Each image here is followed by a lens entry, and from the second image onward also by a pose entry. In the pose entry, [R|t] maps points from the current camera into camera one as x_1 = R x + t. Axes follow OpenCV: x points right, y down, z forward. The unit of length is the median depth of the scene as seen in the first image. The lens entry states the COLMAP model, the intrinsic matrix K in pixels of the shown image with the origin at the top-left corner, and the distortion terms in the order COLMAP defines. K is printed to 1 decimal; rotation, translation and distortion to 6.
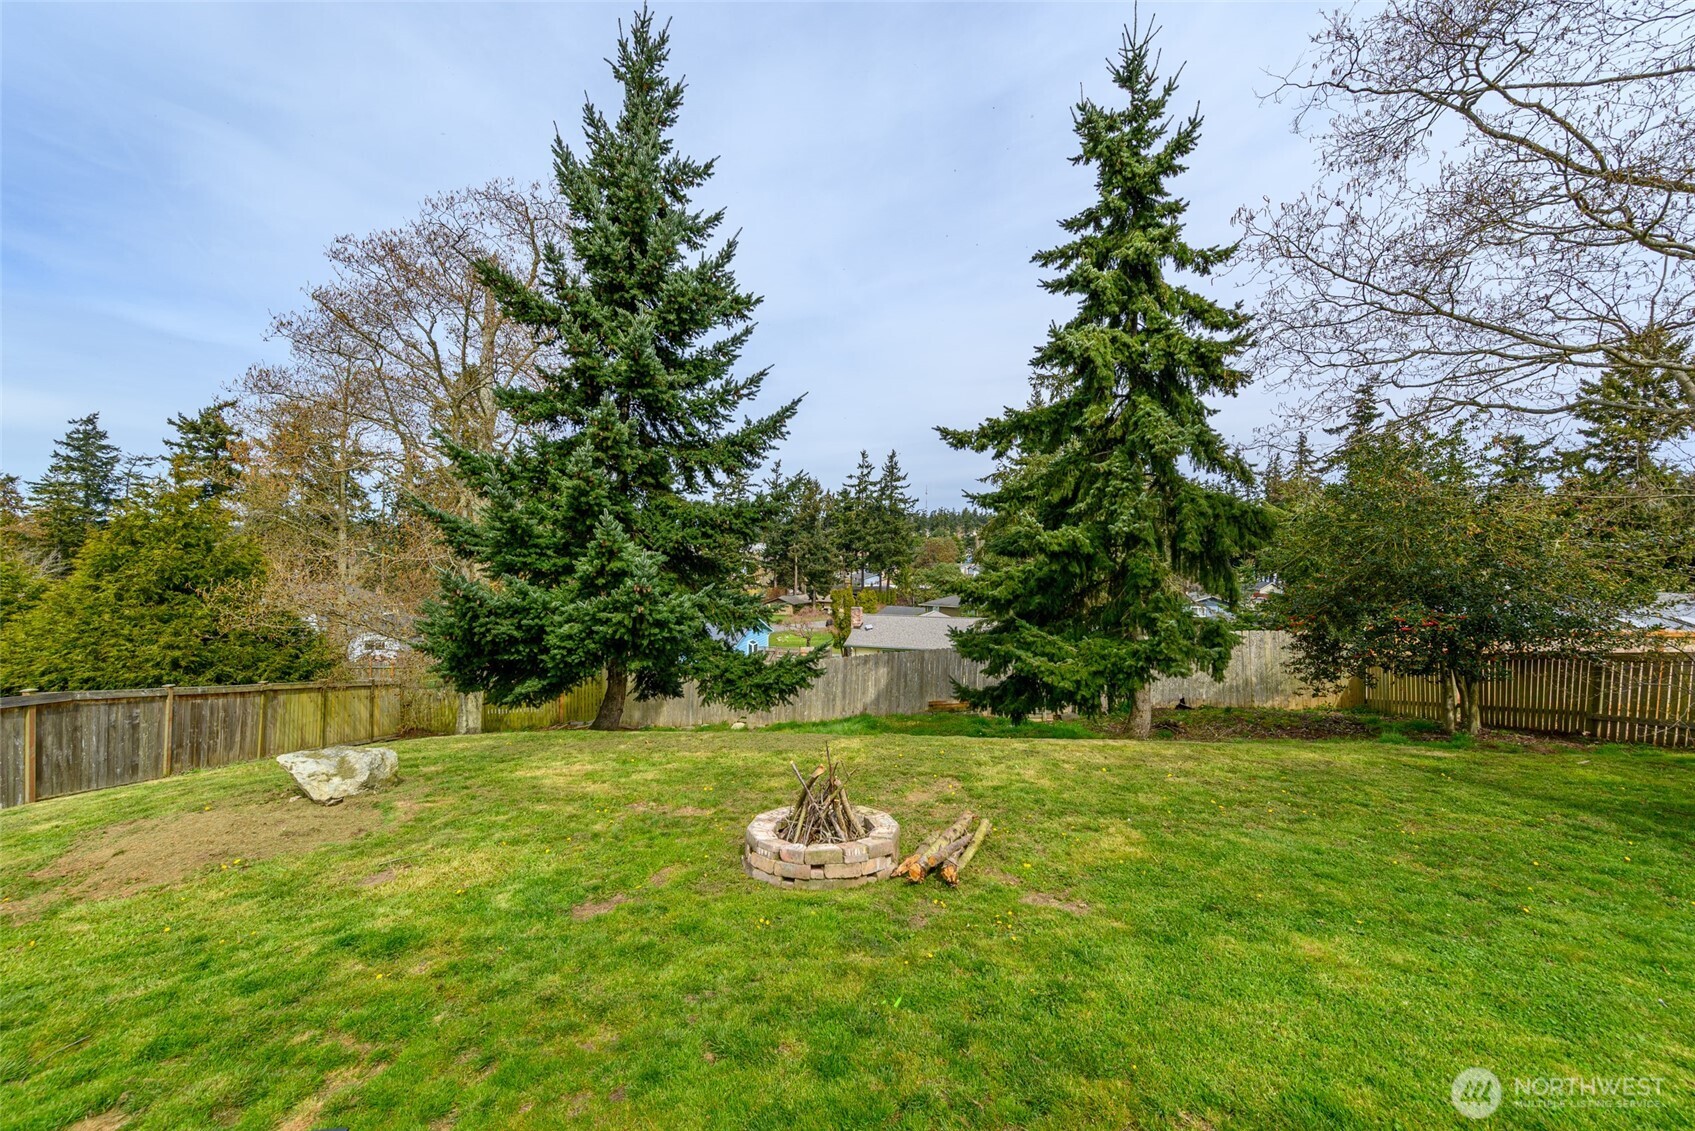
lens RADIAL K [[691.8, 0, 851.0], [0, 691.8, 569.0], [0, 0, 1]] dist [0.022303, 0.000678]
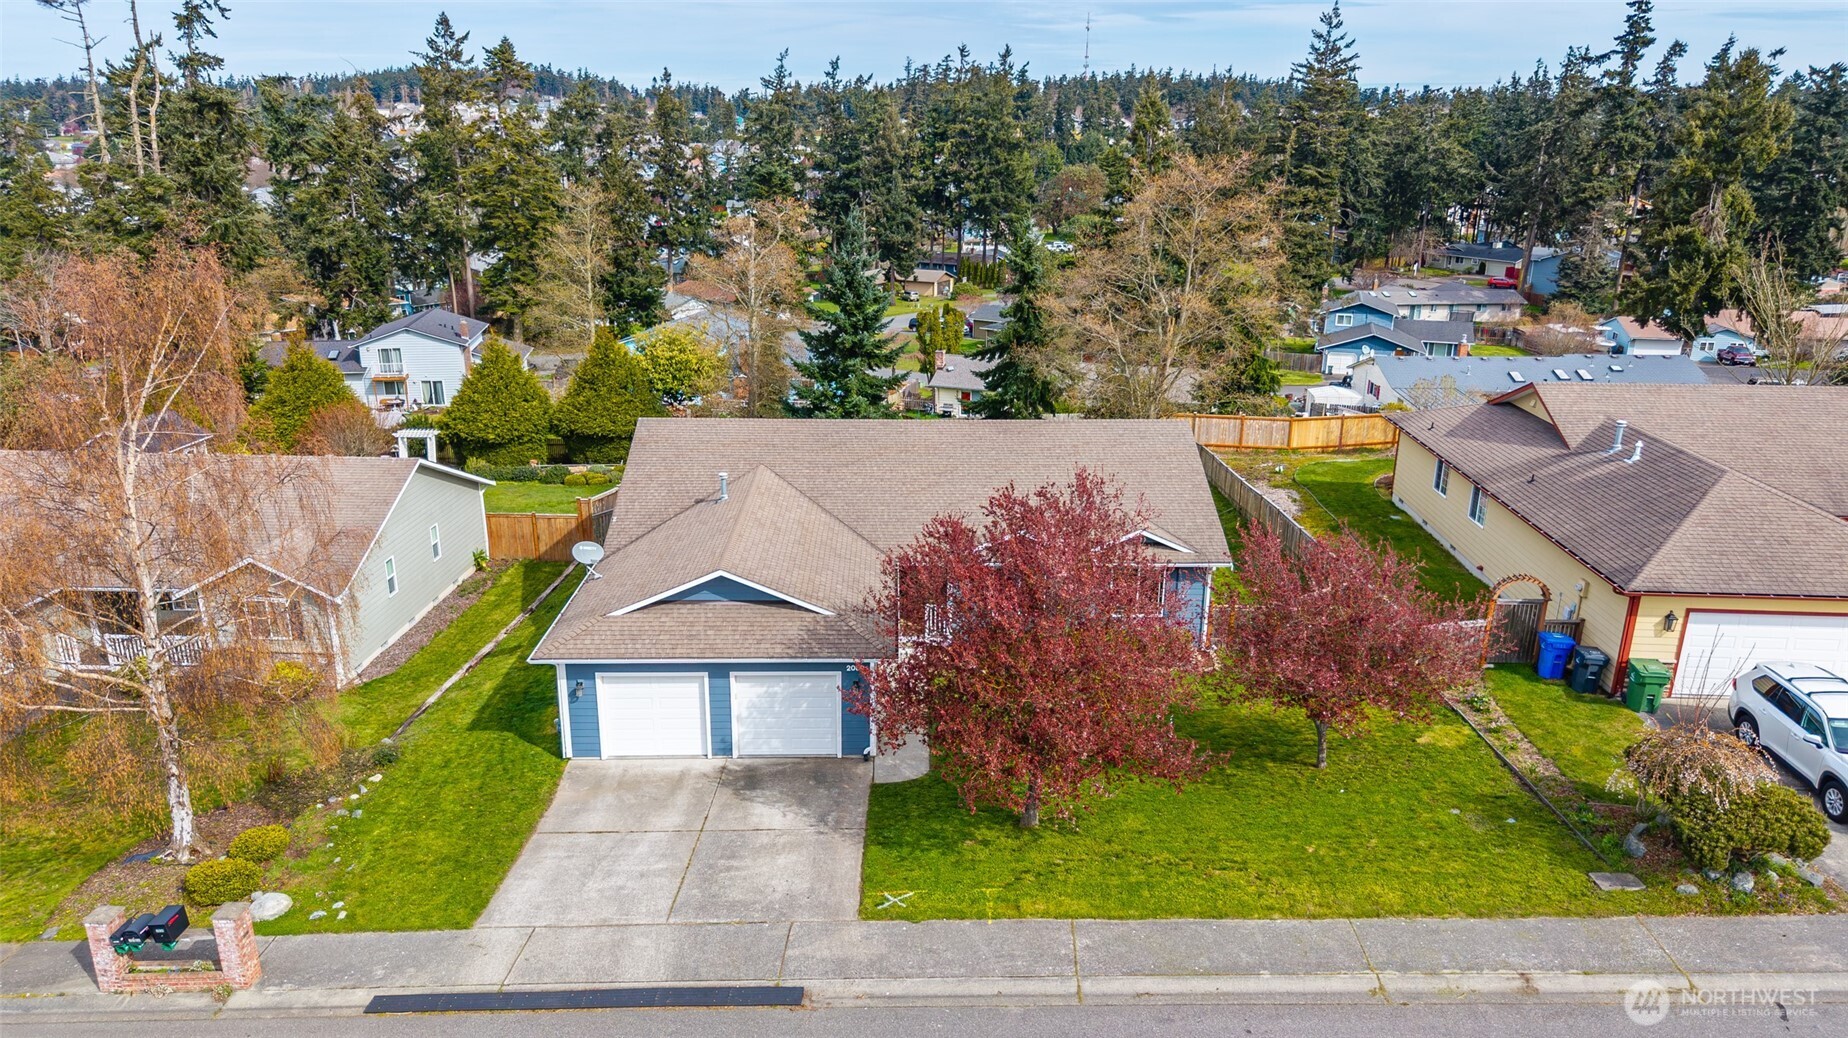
lens RADIAL K [[1292.7, 0, 927.8], [0, 1292.7, 520.8], [0, 0, 1]] dist [0.006872, 0.001676]
pose [[0.999863, 0.006890, -0.015081, 0.082005], [-0.002372, 0.959658, 0.281161, -1.040984], [0.016410, -0.281087, 0.959542, -4.286735]]
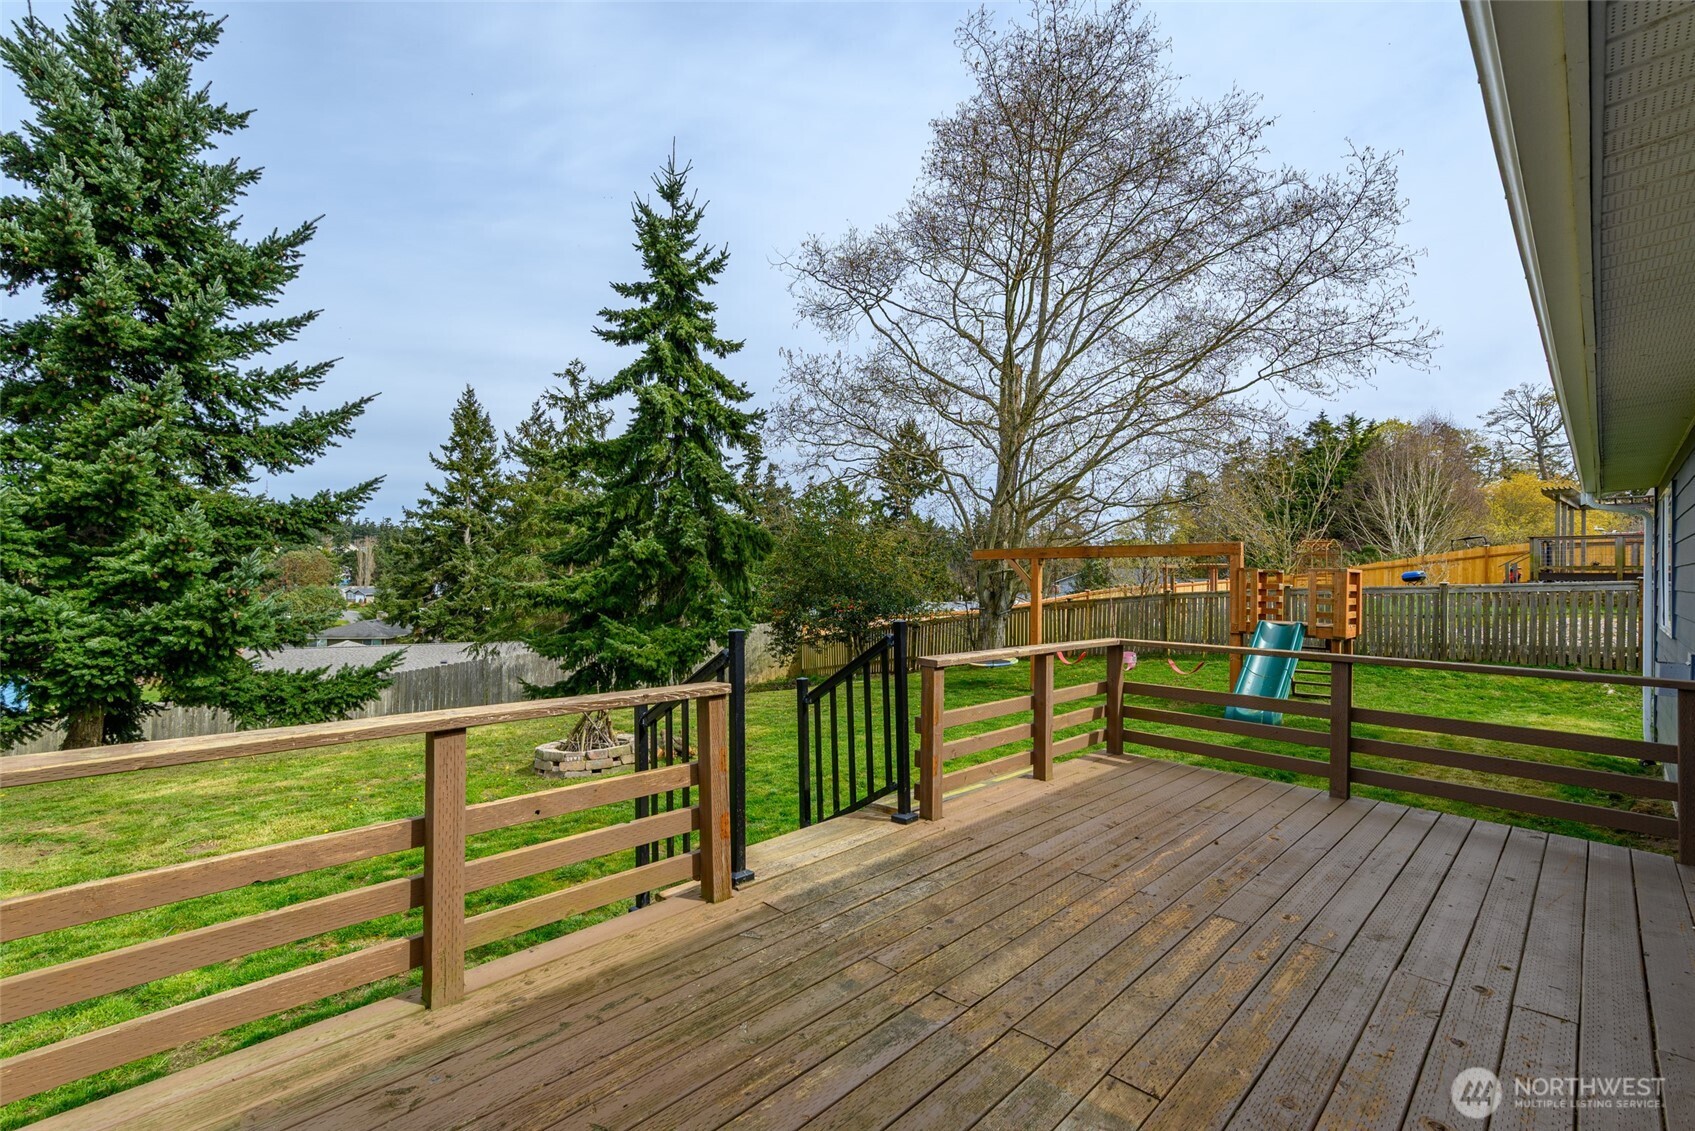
lens RADIAL K [[755.3, 0, 849.5], [0, 755.3, 570.5], [0, 0, 1]] dist [0.000929, 0.000152]
pose [[0.719049, 0.006246, 0.694931, -0.332122], [0.012946, 0.999666, -0.022381, 0.026974], [-0.694838, 0.025090, 0.718728, -0.214302]]
